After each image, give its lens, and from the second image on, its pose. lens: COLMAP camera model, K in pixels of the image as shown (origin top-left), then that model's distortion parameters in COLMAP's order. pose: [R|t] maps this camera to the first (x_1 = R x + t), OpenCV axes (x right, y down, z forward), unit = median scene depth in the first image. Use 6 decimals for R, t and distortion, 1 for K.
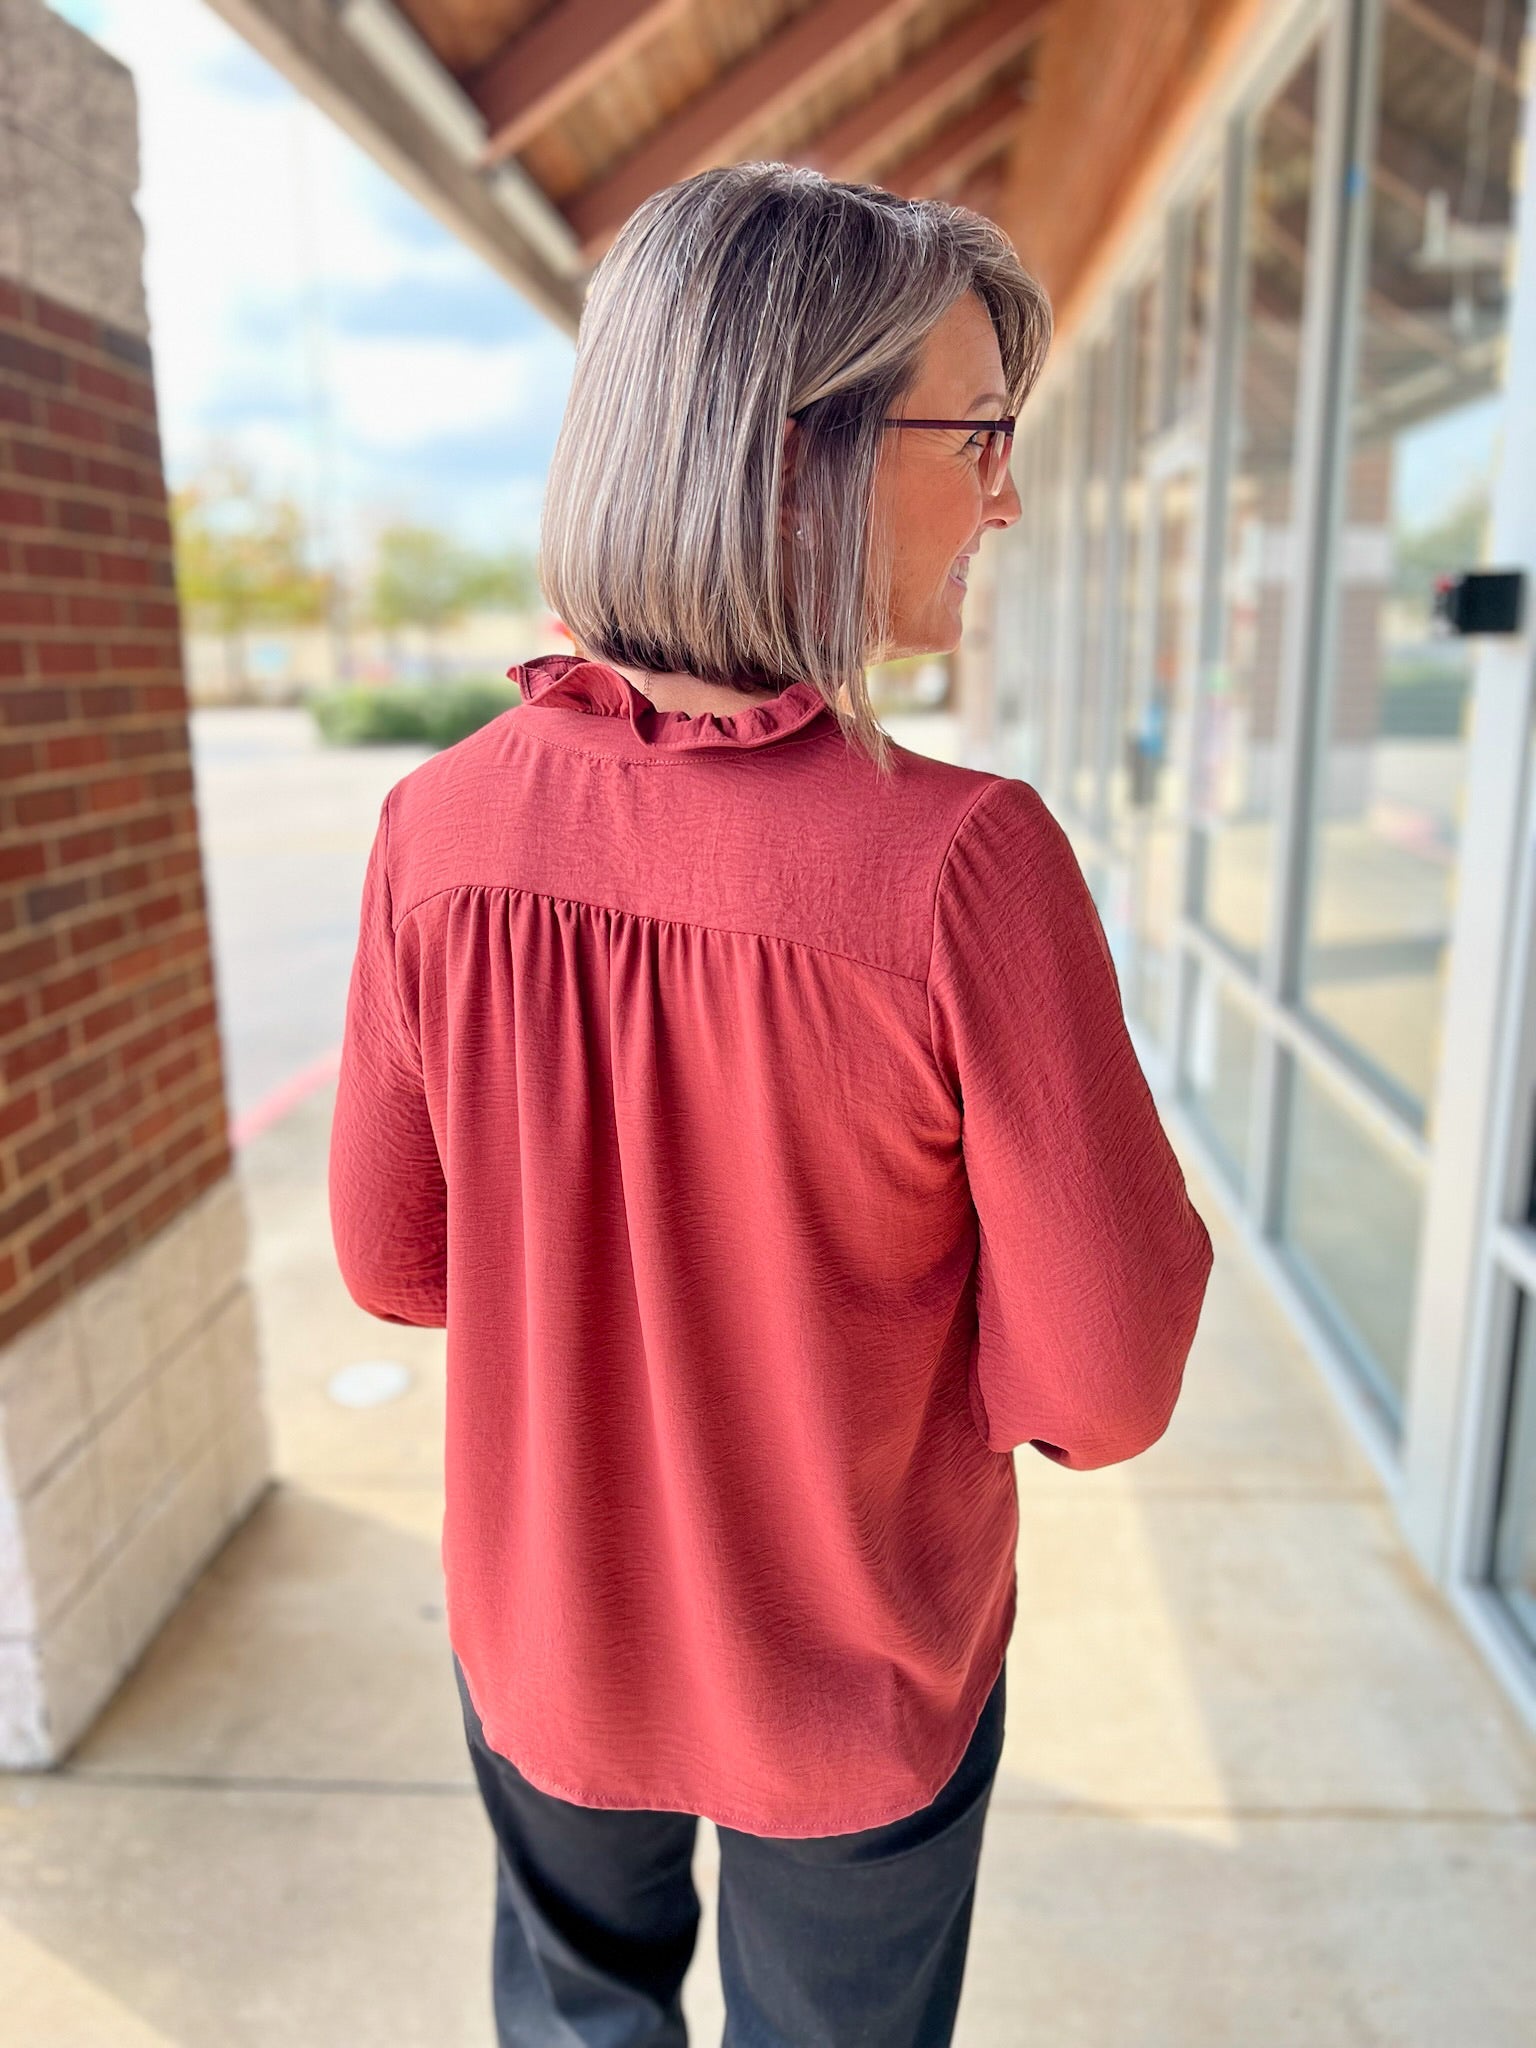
lens RADIAL K [[1539.7, 0, 756.9], [0, 1539.7, 1020.1], [0, 0, 1]] dist [0.024406, -0.035250]
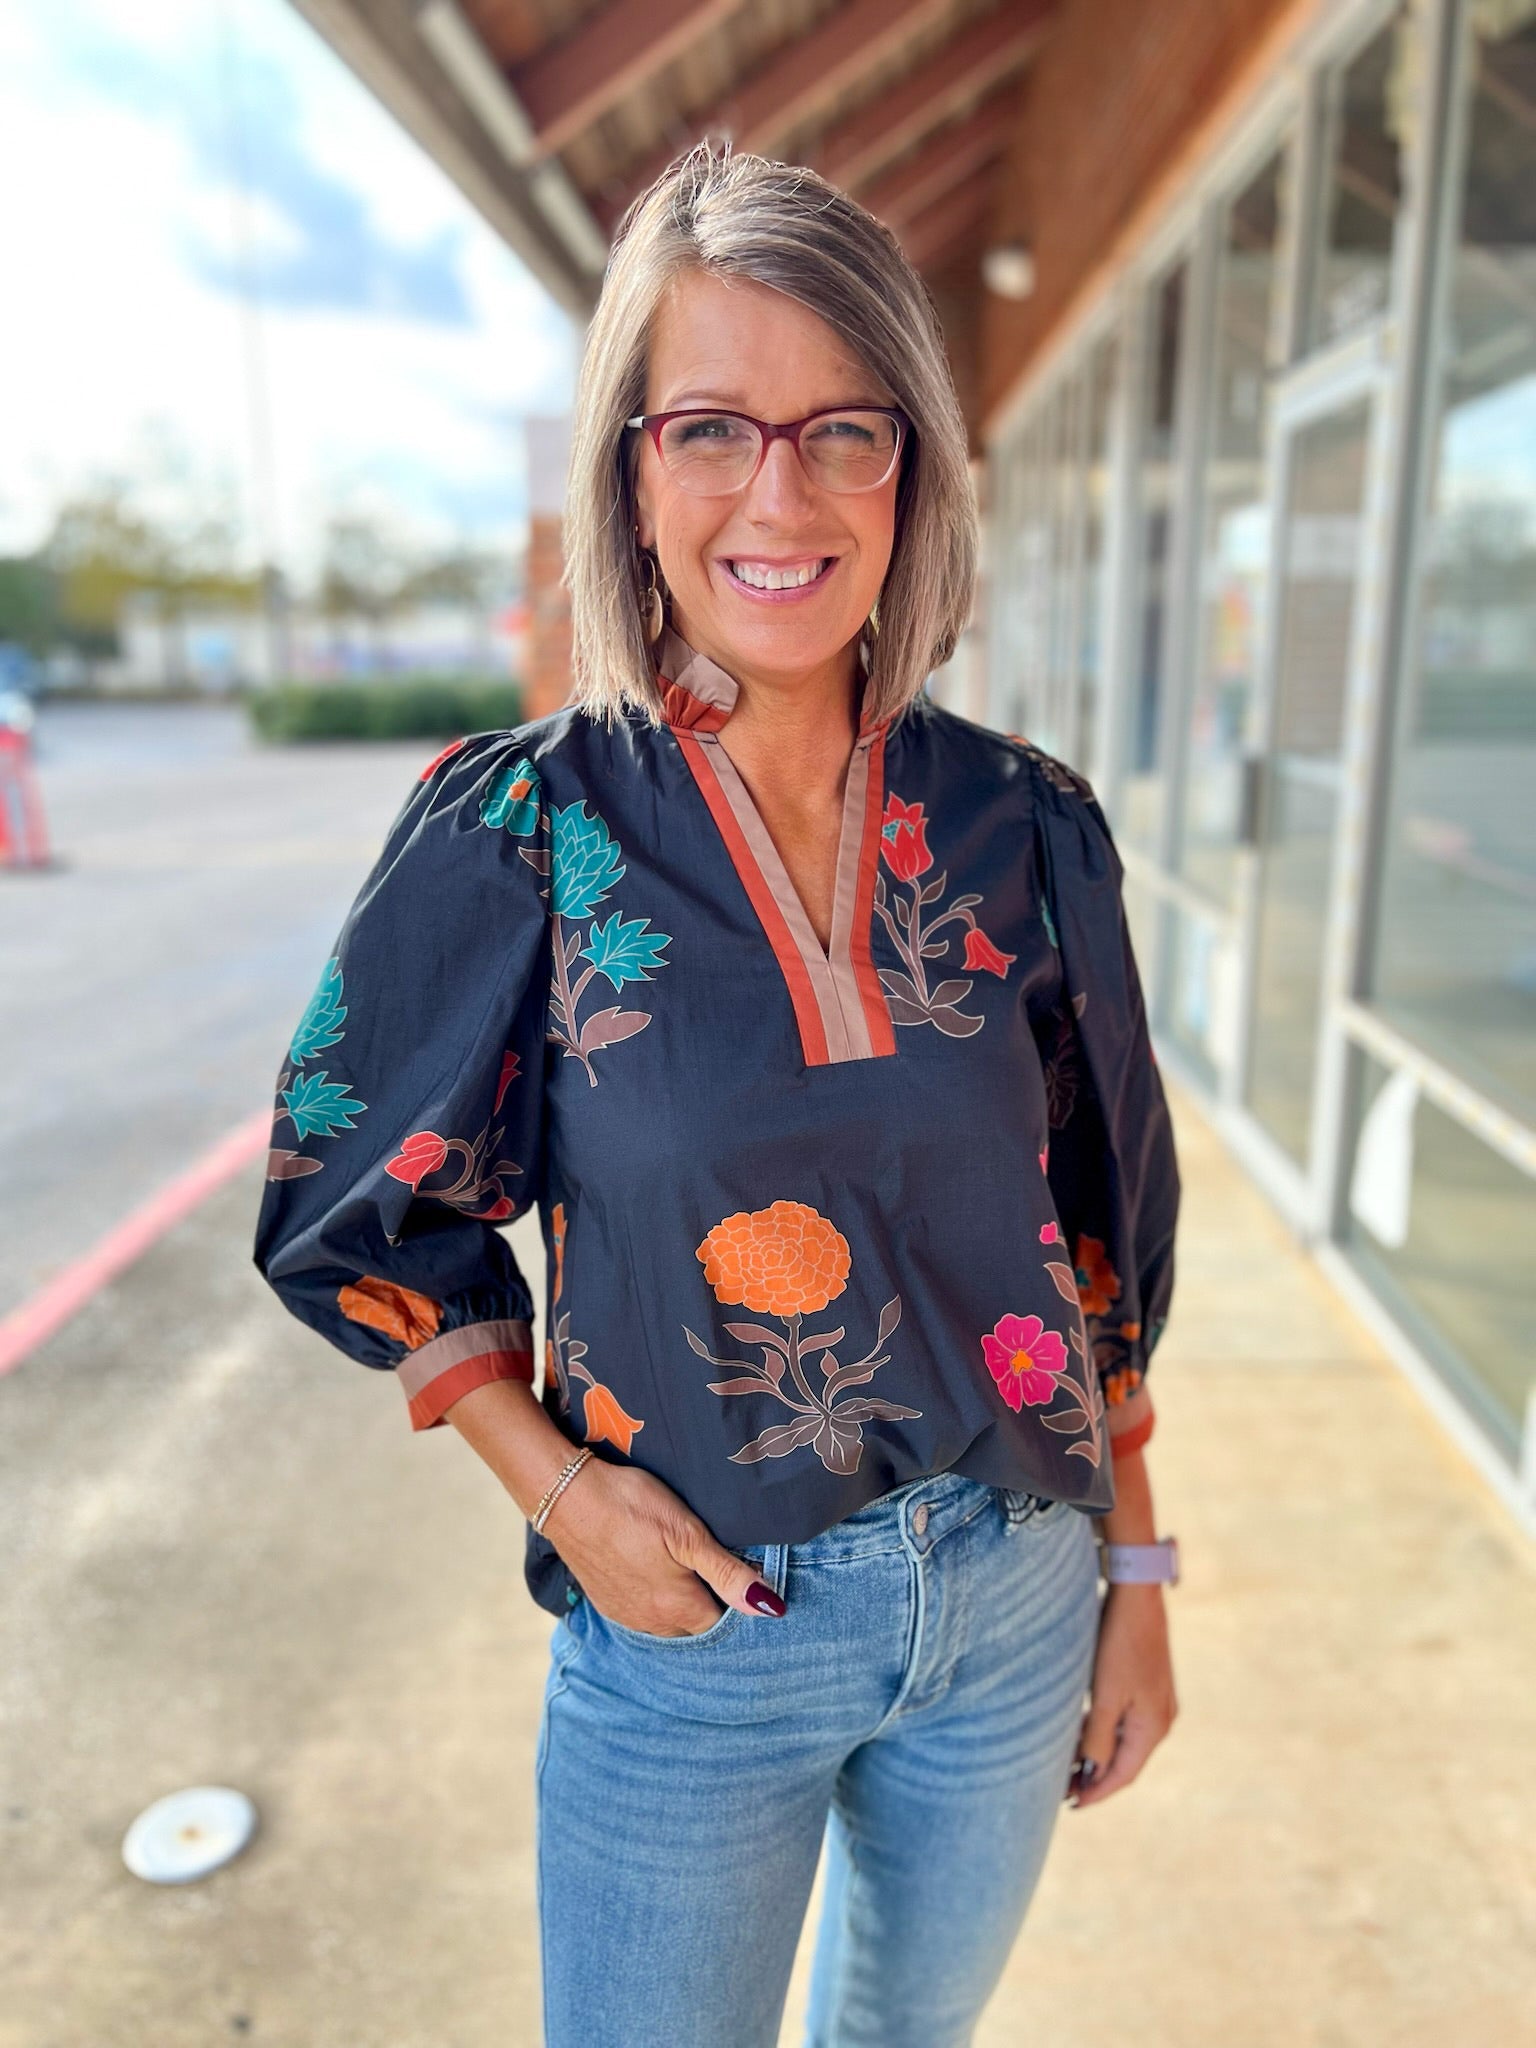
lens RADIAL K [[1539.7, 0, 765.3], [0, 1539.7, 1029.9], [0, 0, 1]] dist [0.024406, -0.035250]
pose [[0.999384, 0.000318, 0.035083, -0.057267], [-0.000603, 0.999967, 0.008107, -0.106492], [-0.035079, -0.008124, 0.999352, 0.474690]]
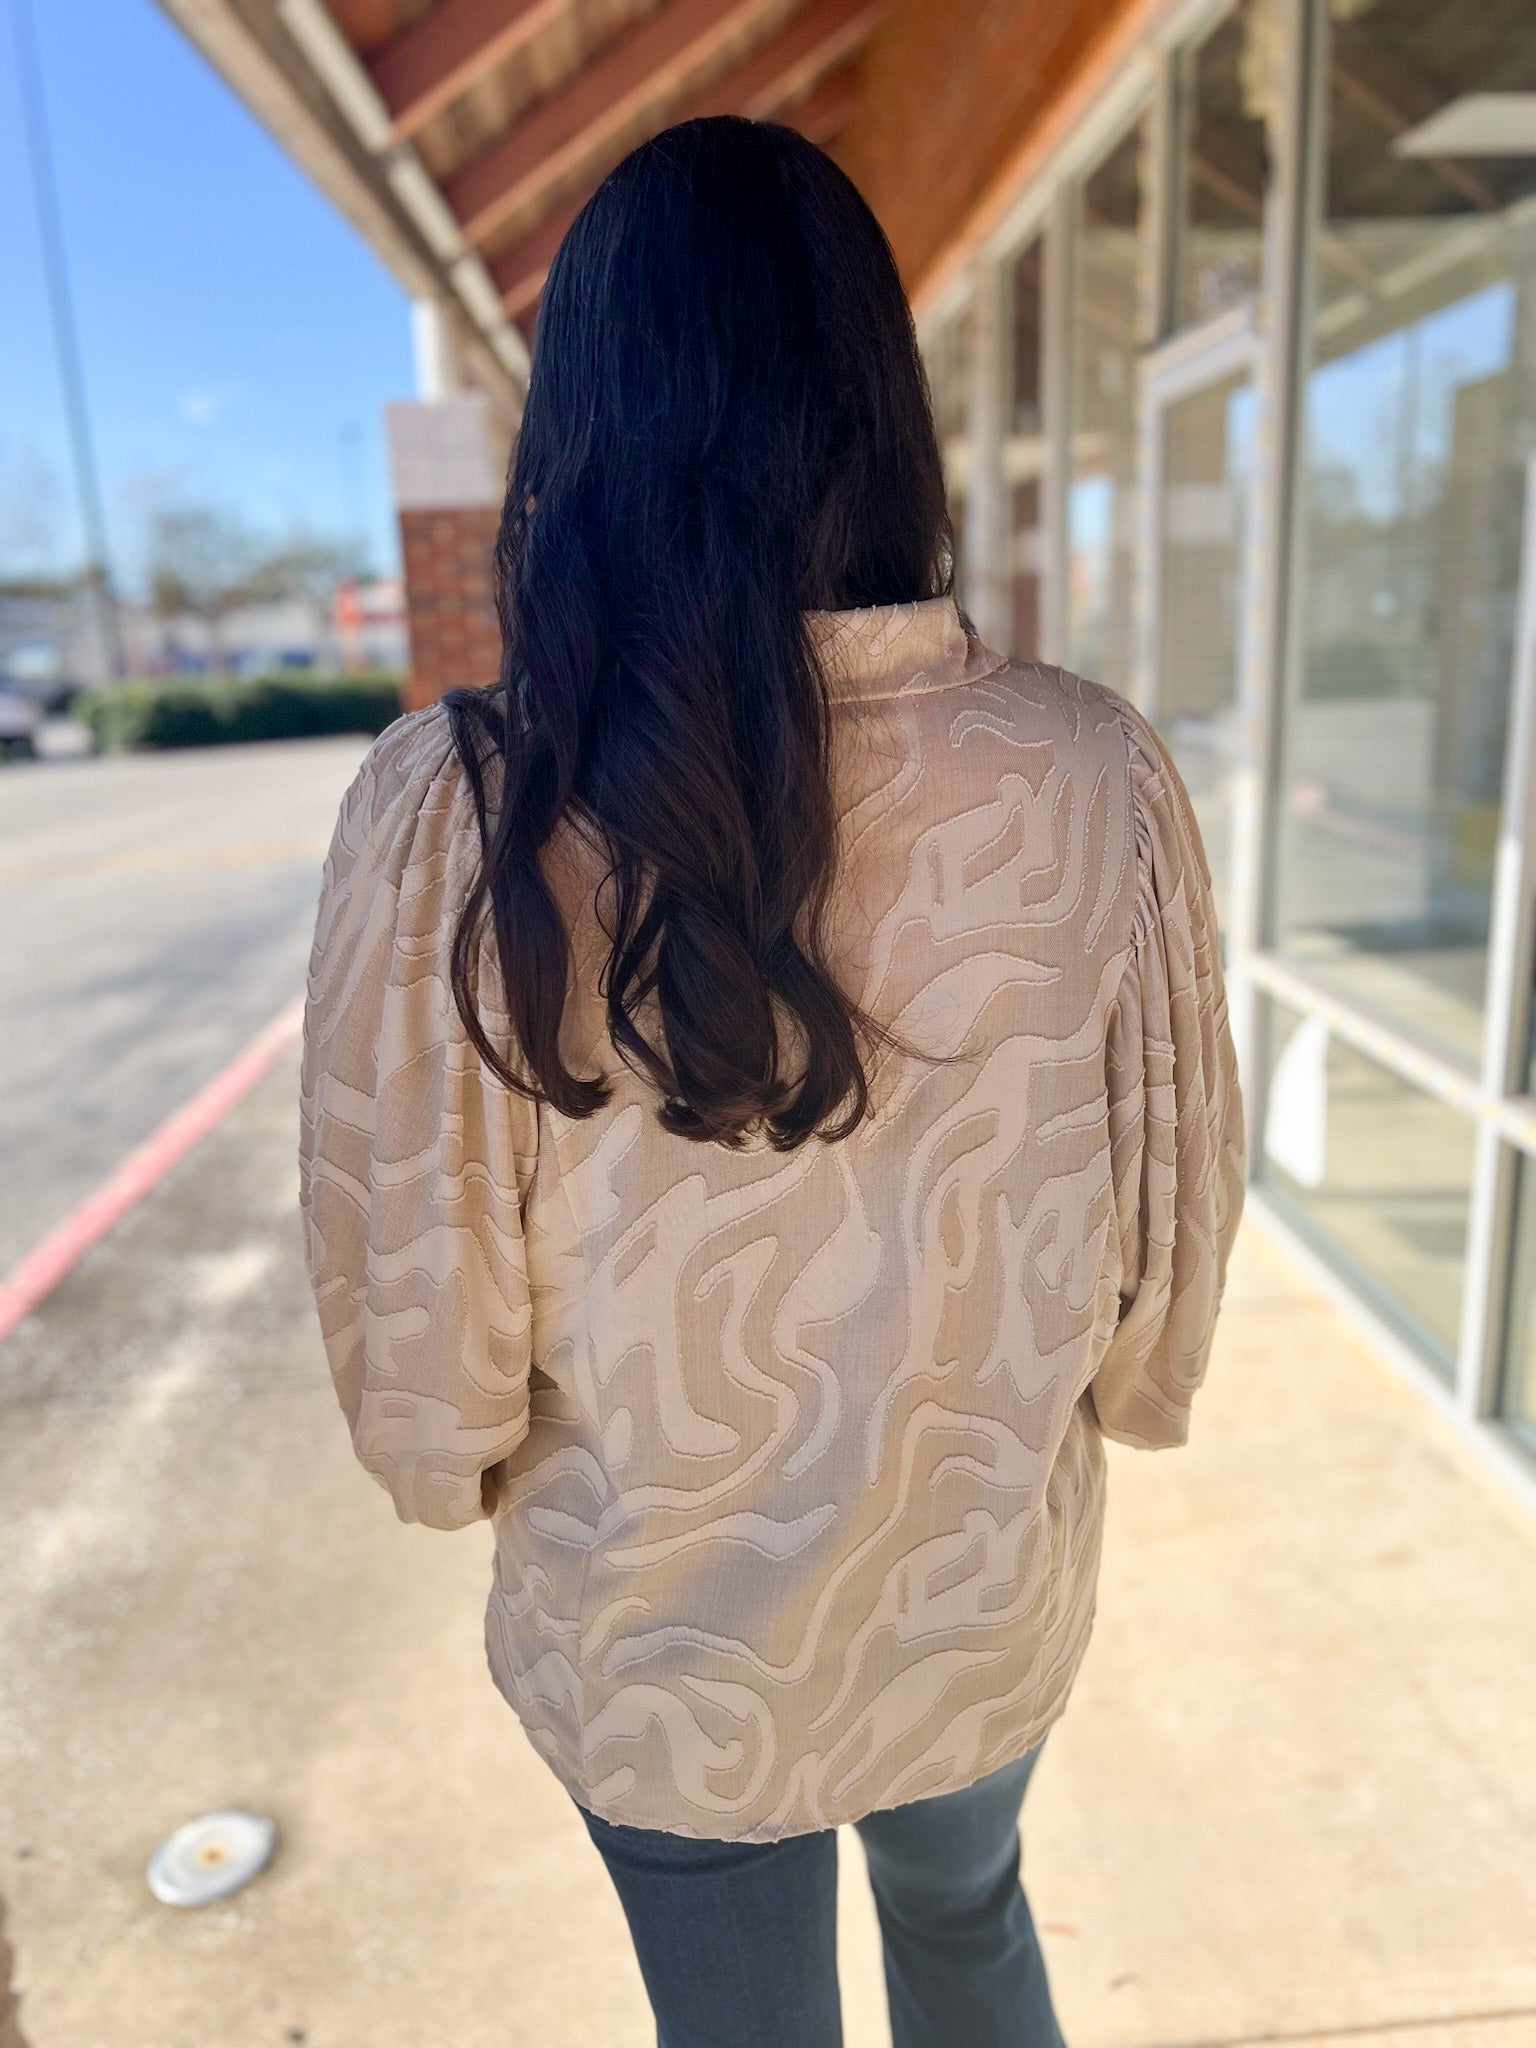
lens RADIAL K [[1539.7, 0, 763.0], [0, 1539.7, 1022.8], [0, 0, 1]] dist [0.024406, -0.035250]
pose [[0.991053, -0.057369, 0.120513, -0.114215], [0.055833, 0.998311, 0.016084, -0.104882], [-0.121232, -0.009212, 0.992581, 0.468517]]
